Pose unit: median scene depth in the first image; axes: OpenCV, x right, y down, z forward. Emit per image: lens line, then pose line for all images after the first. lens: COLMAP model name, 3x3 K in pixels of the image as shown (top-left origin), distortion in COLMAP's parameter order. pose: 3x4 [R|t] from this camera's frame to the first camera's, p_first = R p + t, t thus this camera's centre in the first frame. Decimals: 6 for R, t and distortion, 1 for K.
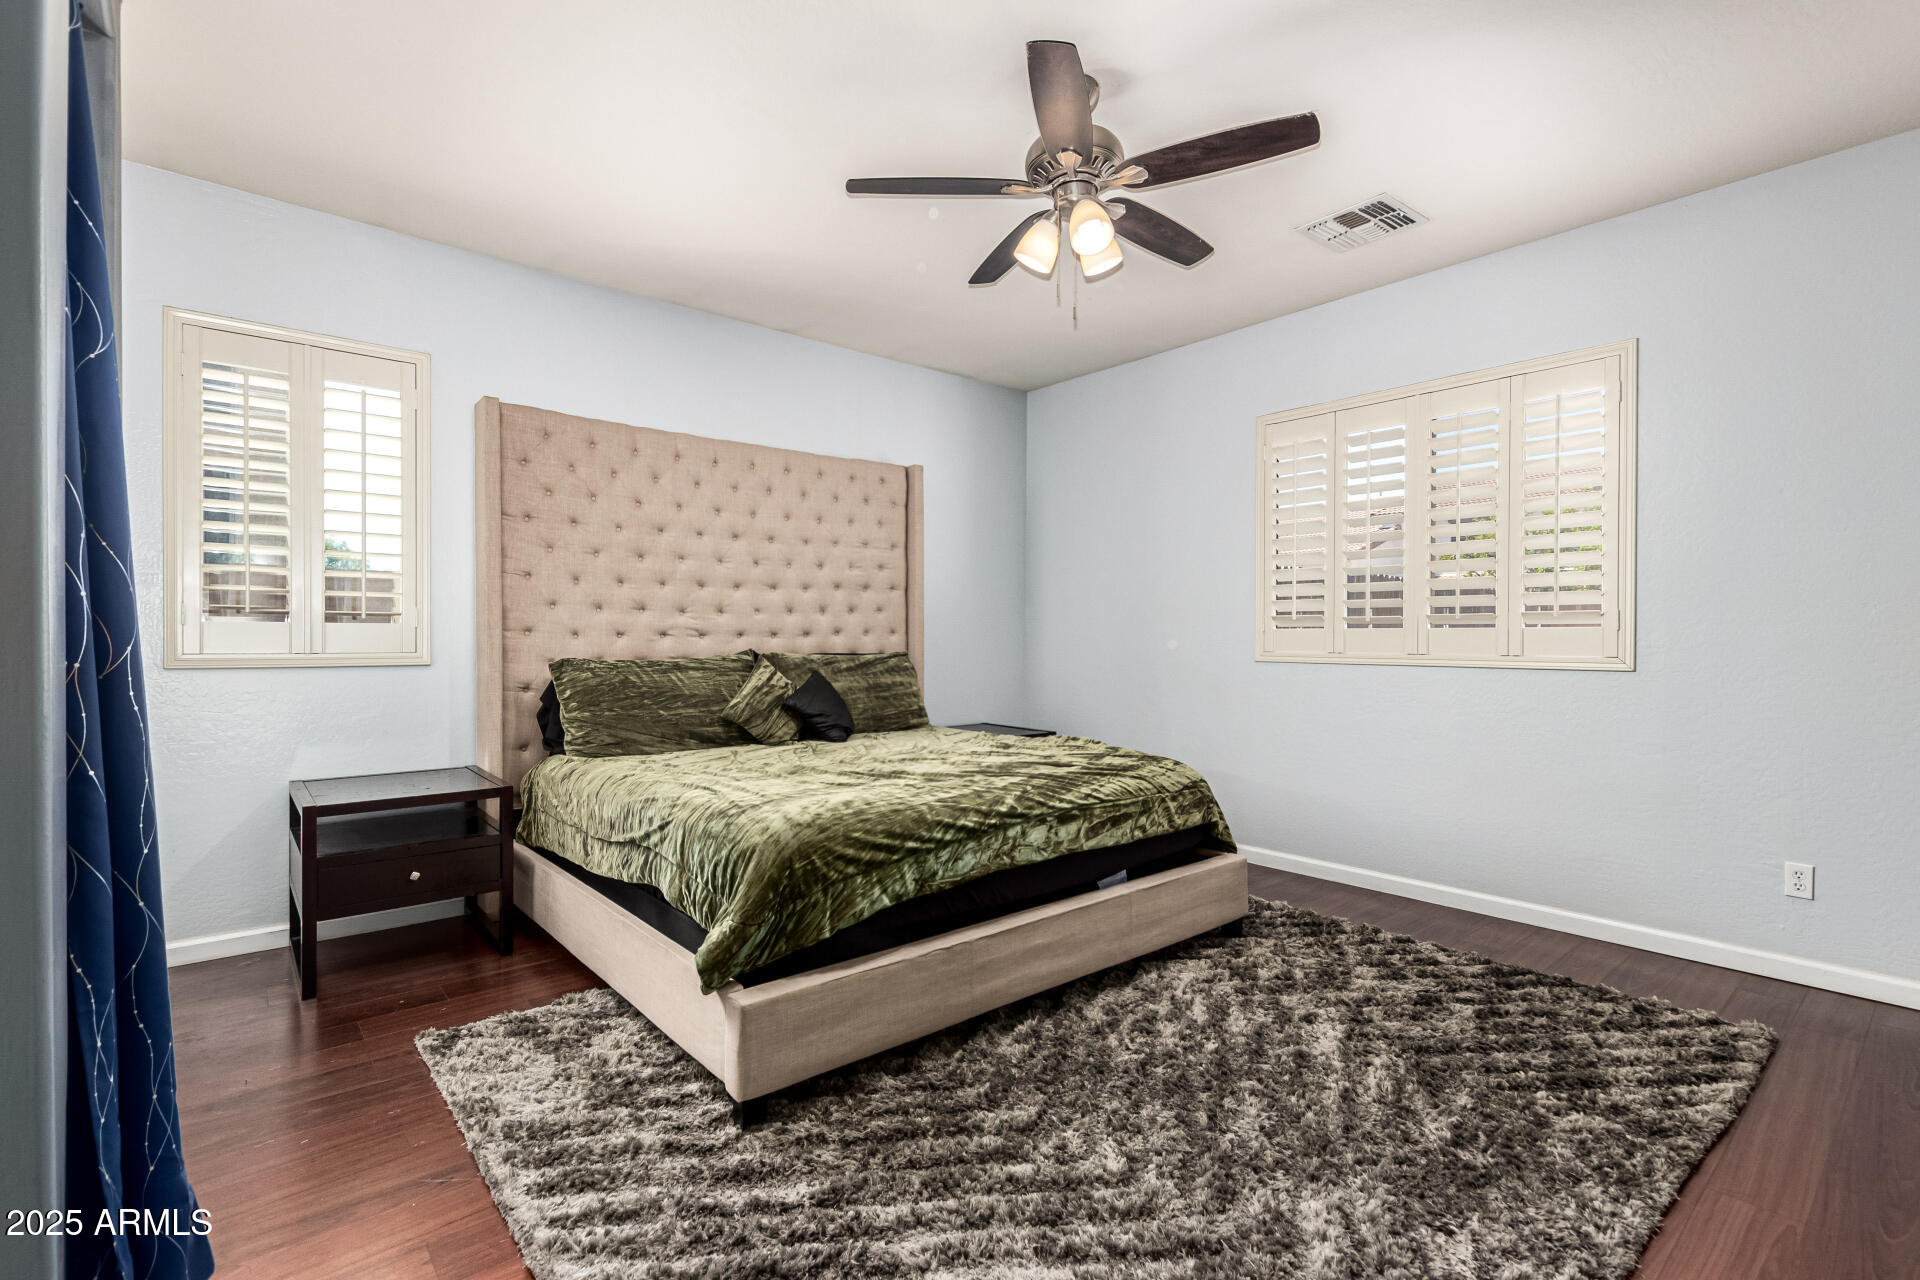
lens RADIAL K [[879.0, 0, 954.9], [0, 879.0, 642.6], [0, 0, 1]] dist [0.002441, 0.000208]
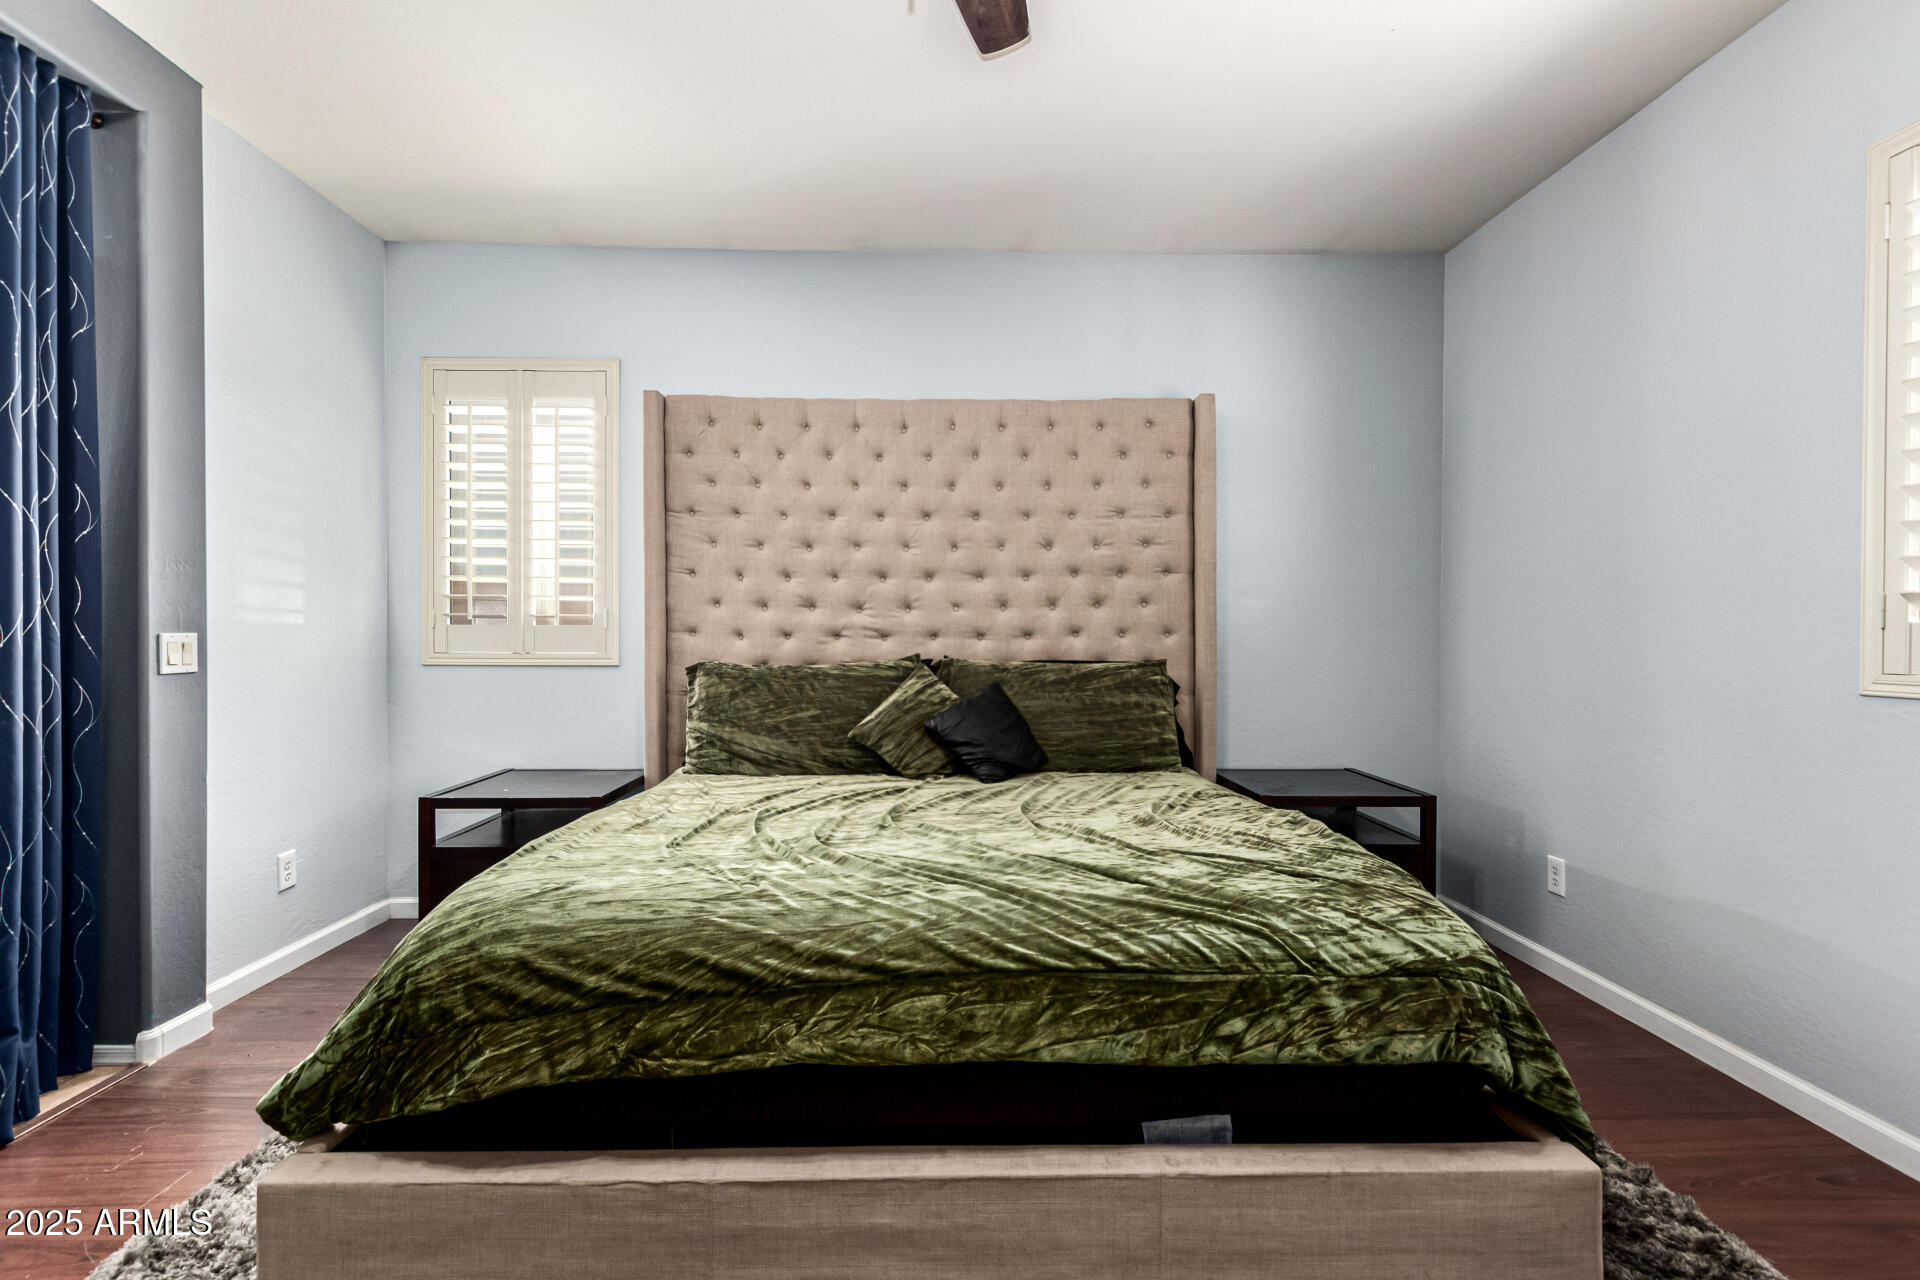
lens RADIAL K [[879.0, 0, 963.1], [0, 879.0, 634.8], [0, 0, 1]] dist [0.002441, 0.000208]
pose [[0.774627, -0.002113, -0.632414, 0.306962], [-0.005381, 0.999936, -0.009932, -0.001921], [0.632395, 0.011097, 0.774567, 0.412801]]
